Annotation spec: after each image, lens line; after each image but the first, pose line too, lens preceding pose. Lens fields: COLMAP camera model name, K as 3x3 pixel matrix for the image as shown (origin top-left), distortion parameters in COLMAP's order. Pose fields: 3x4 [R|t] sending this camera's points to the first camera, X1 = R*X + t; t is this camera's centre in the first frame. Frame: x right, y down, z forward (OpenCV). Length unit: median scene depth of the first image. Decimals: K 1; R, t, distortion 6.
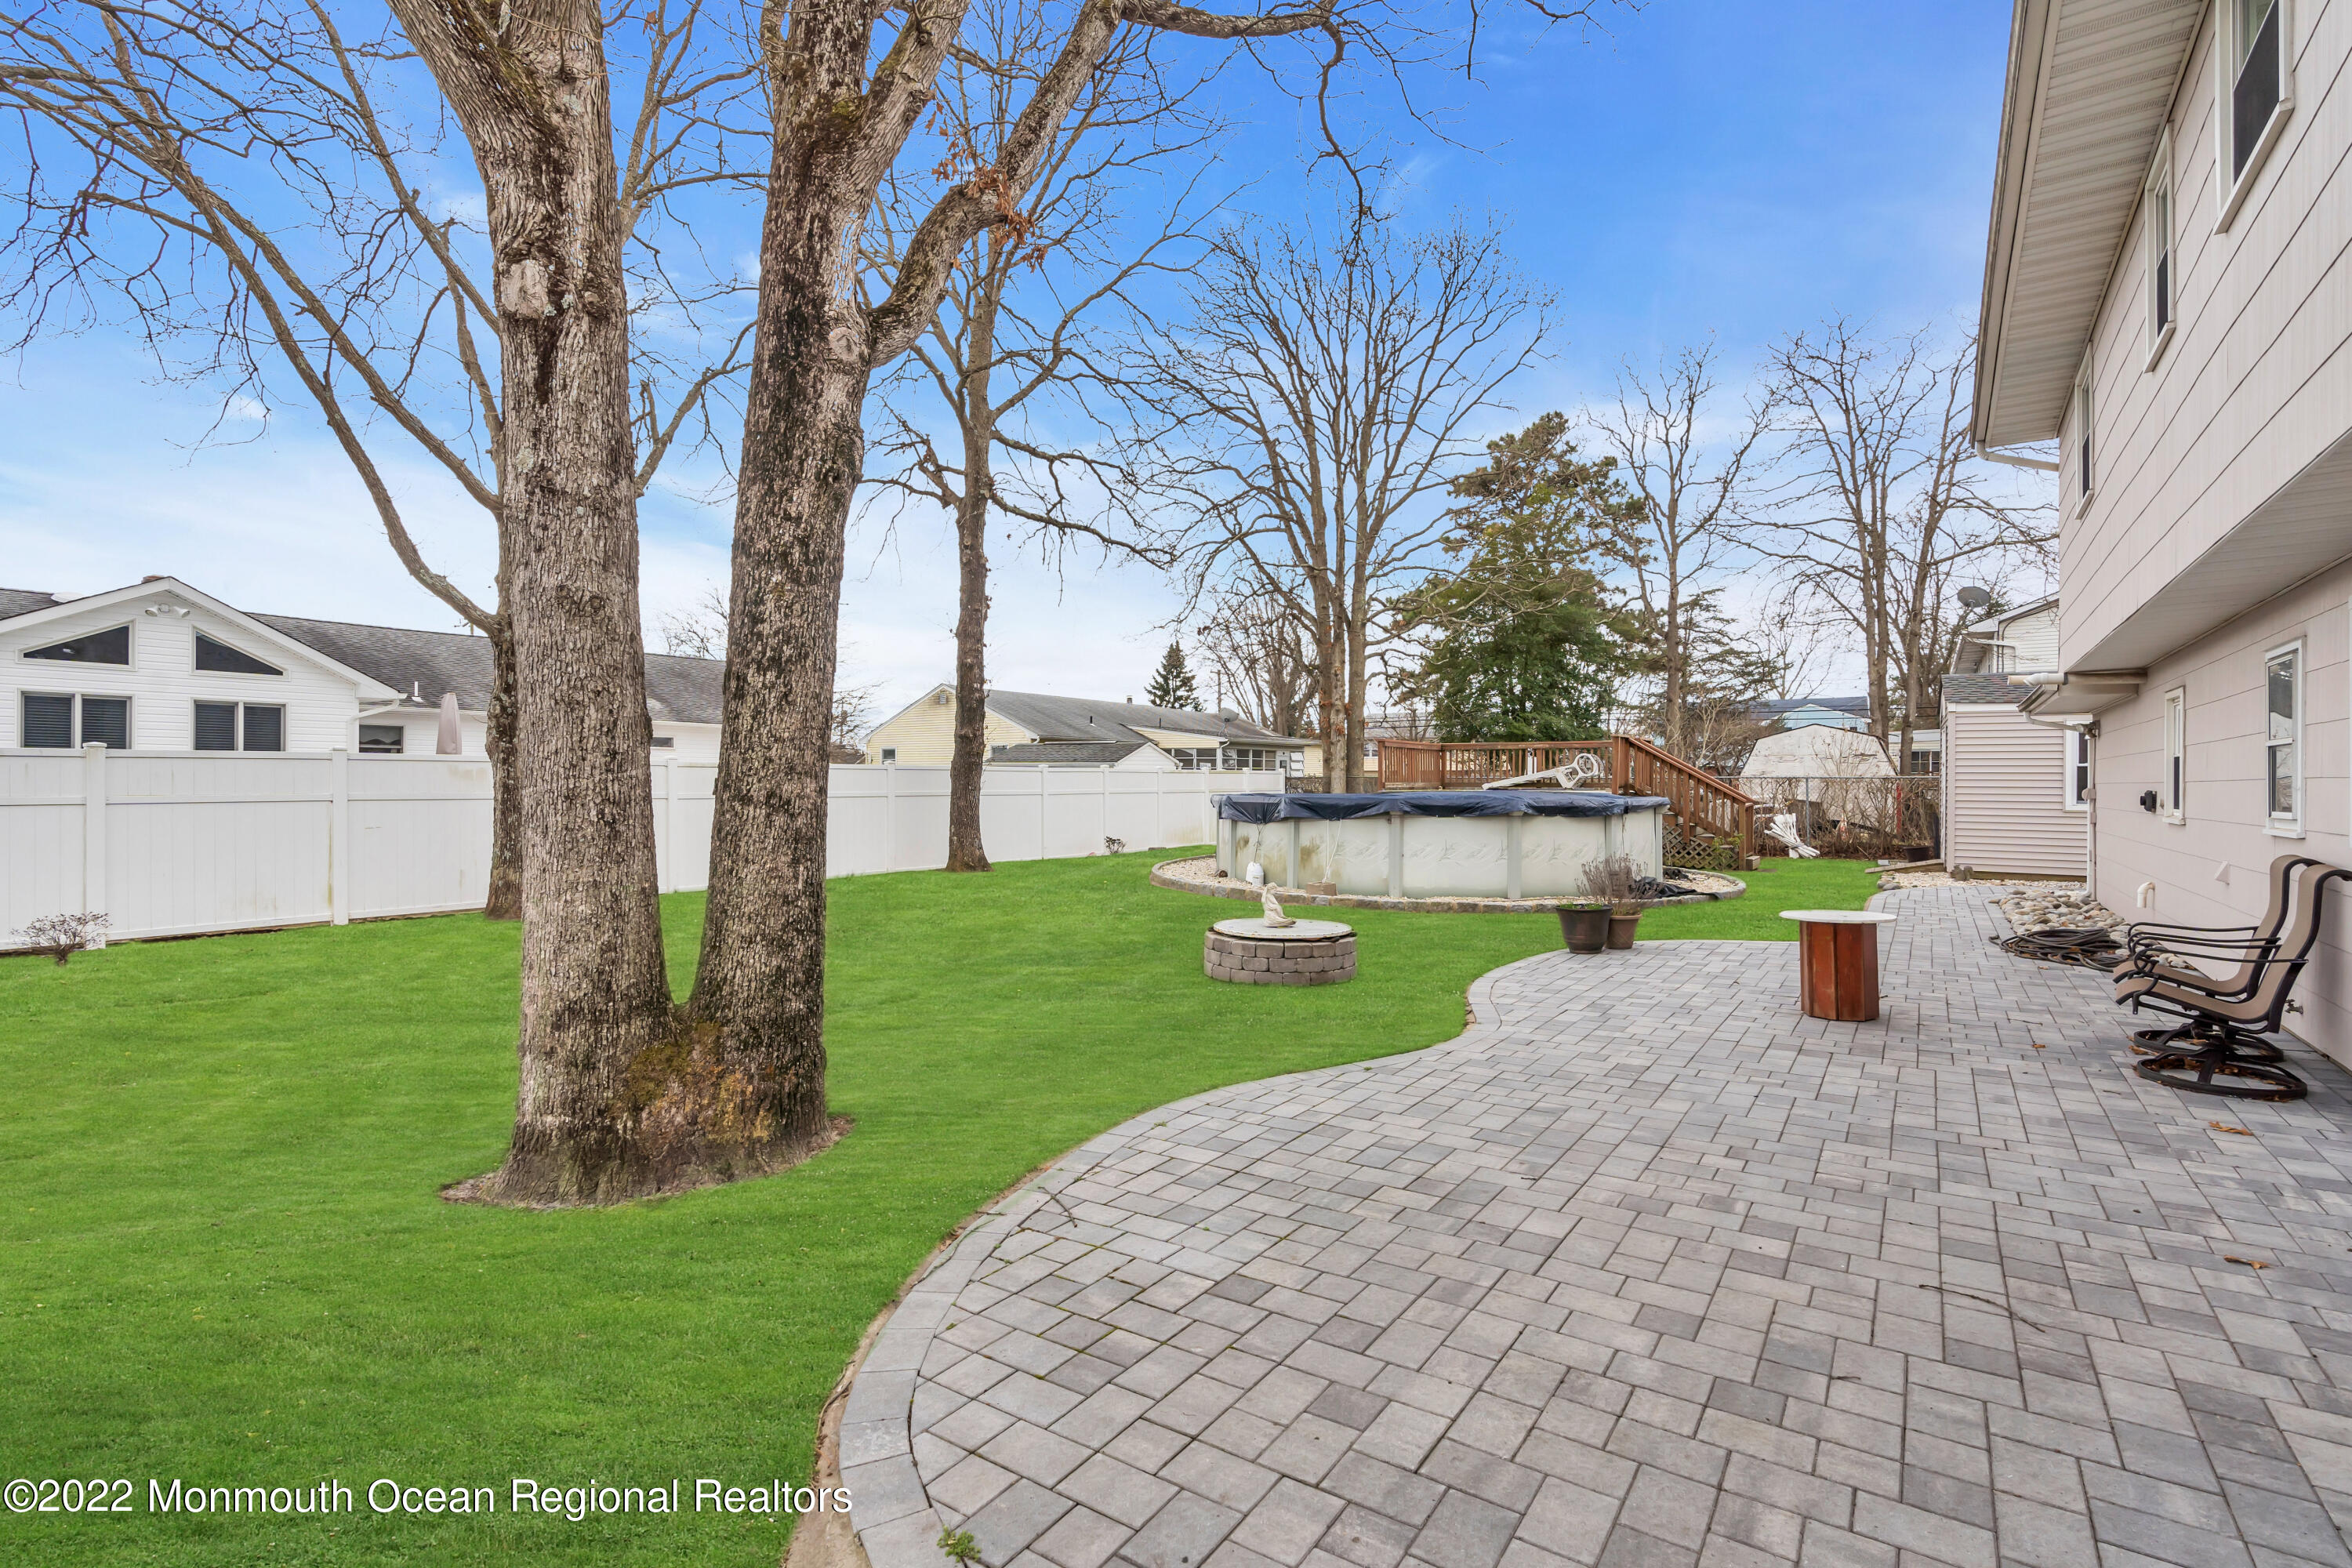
lens RADIAL K [[1069.3, 0, 1172.2], [0, 1069.3, 776.1], [0, 0, 1]] dist [-0.010352, 0.004495]
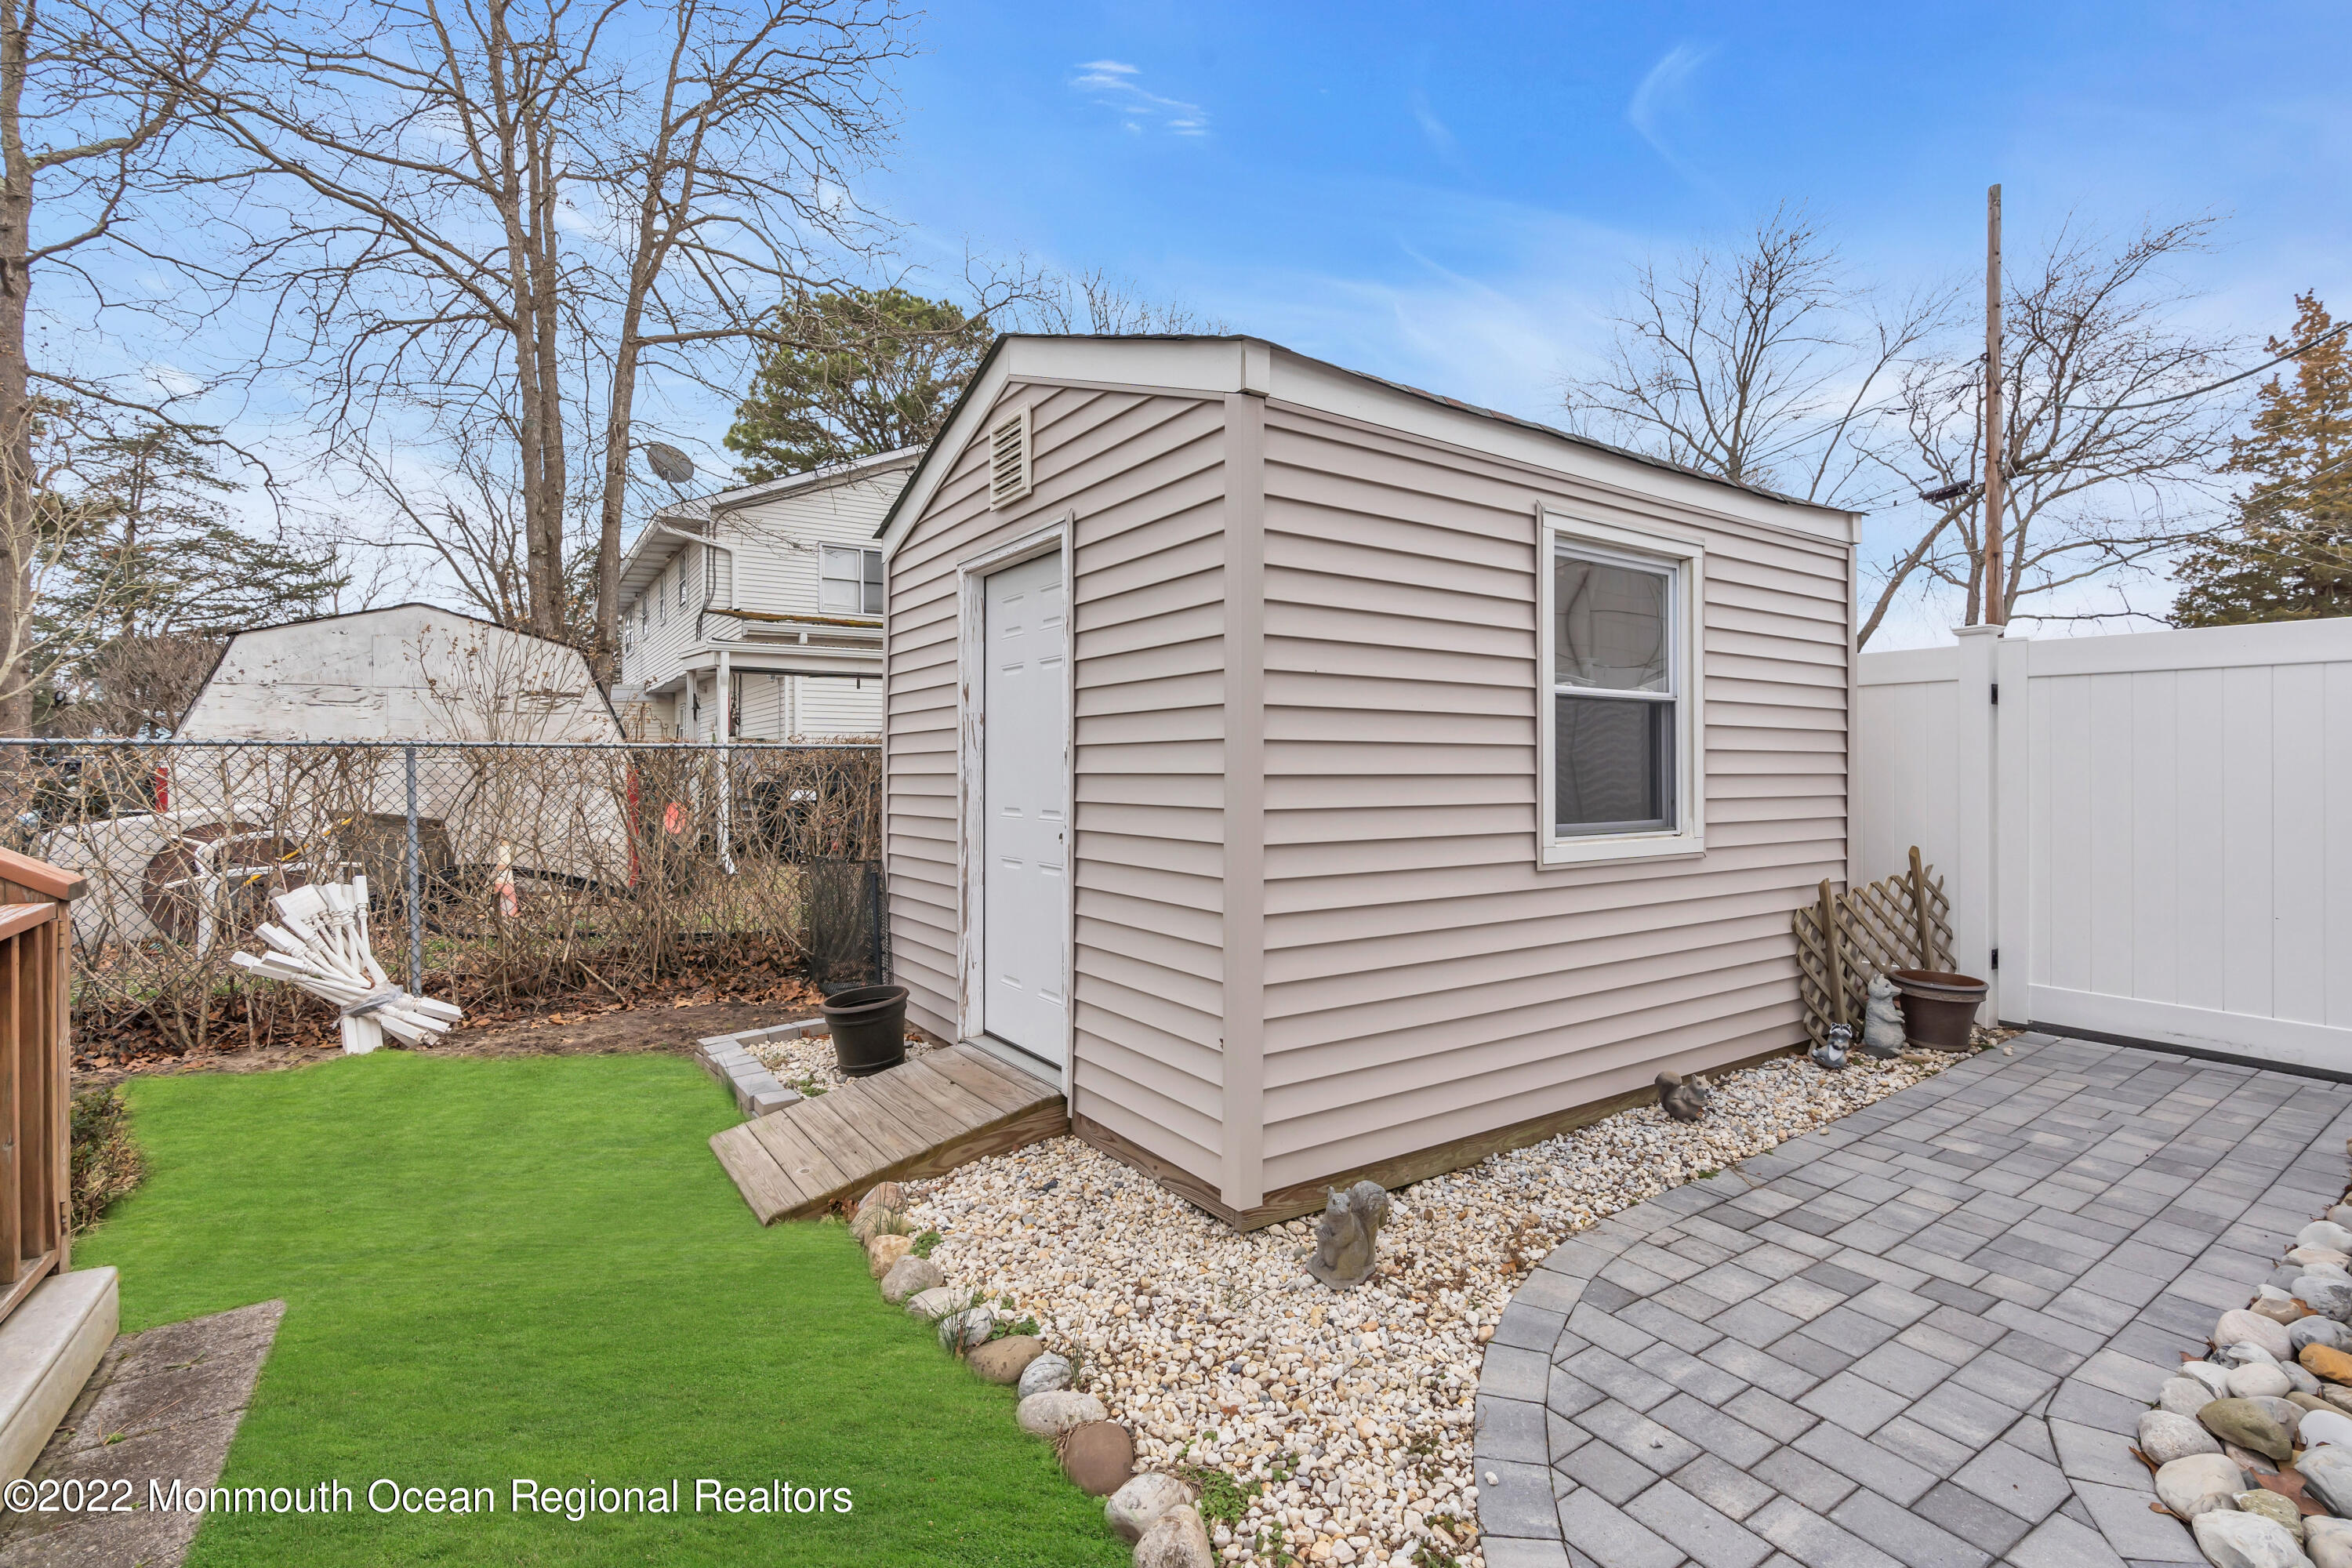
lens RADIAL K [[1060.2, 0, 1173.8], [0, 1060.2, 774.1], [0, 0, 1]] dist [-0.010420, 0.004960]
pose [[0.367425, -0.005420, 0.930038, 0.442847], [-0.007215, 0.999936, 0.008678, 0.006450], [-0.930025, -0.009899, 0.367362, 0.766832]]
